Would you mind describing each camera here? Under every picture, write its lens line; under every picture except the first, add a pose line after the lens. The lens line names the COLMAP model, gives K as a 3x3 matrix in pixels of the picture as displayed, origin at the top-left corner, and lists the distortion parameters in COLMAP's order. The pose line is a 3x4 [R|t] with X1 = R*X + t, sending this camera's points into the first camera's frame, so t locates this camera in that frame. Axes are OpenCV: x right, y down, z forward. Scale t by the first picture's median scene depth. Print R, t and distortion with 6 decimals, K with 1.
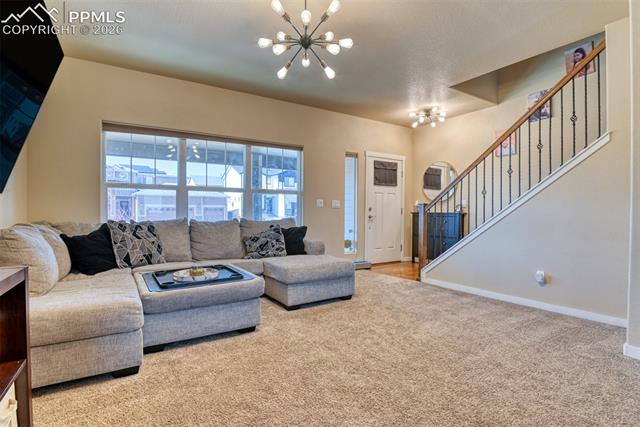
lens RADIAL K [[310.8, 0, 318.6], [0, 310.8, 214.5], [0, 0, 1]] dist [-0.022638, -0.000459]
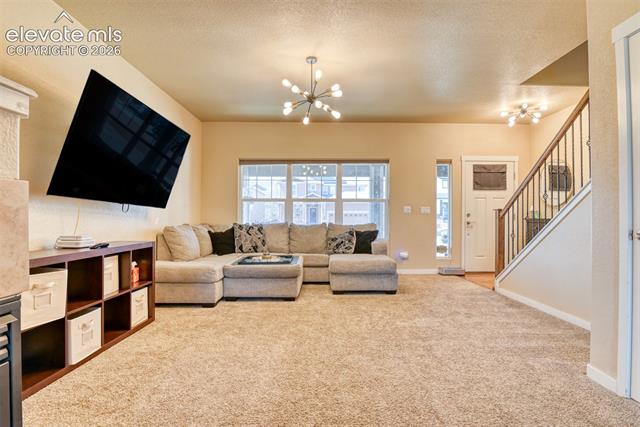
lens RADIAL K [[319.0, 0, 324.7], [0, 319.0, 214.5], [0, 0, 1]] dist [-0.019494, -0.000297]
pose [[0.850743, -0.004648, -0.525561, 0.465627], [-0.005055, 0.999842, -0.017025, 0.000726], [0.525557, 0.017141, 0.850586, -0.124469]]
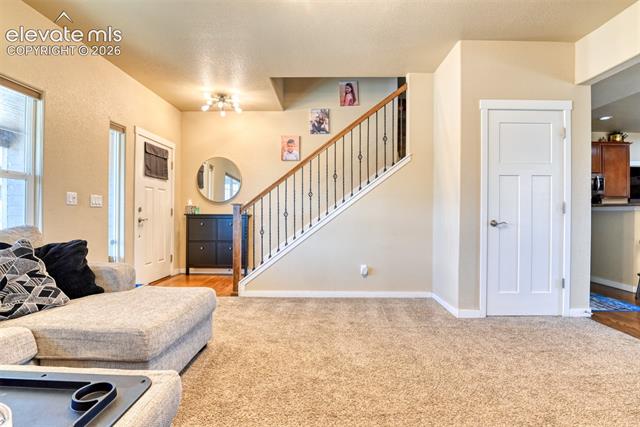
lens RADIAL K [[310.8, 0, 318.6], [0, 310.8, 214.5], [0, 0, 1]] dist [-0.022638, -0.000459]
pose [[0.563315, -0.003234, 0.826236, -0.283910], [0.004864, 0.999988, 0.000598, -0.006007], [-0.826228, 0.003682, 0.563324, 0.402707]]
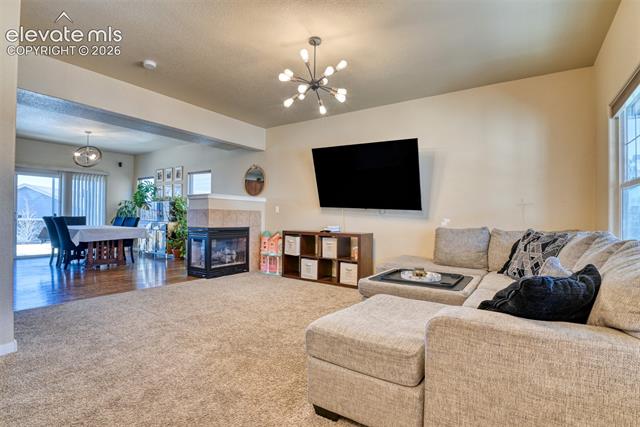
lens RADIAL K [[319.0, 0, 324.7], [0, 319.0, 214.5], [0, 0, 1]] dist [-0.019494, -0.000297]
pose [[-0.917417, -0.013987, -0.397681, 0.260745], [-0.016985, 0.999848, 0.004019, -0.016695], [0.397564, 0.010442, -0.917515, 1.332019]]
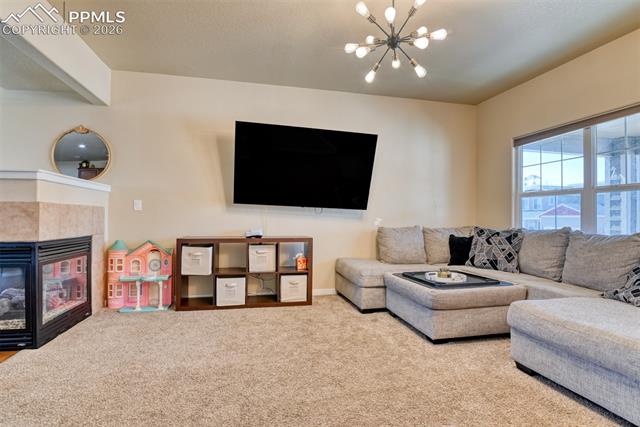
lens RADIAL K [[319.6, 0, 320.0], [0, 319.6, 213.5], [0, 0, 1]] dist [-0.023553, -0.000418]
pose [[-0.337309, -0.012621, -0.941309, 0.568423], [-0.019022, 0.999797, -0.006588, -0.009939], [0.941202, 0.015684, -0.337481, 0.671140]]
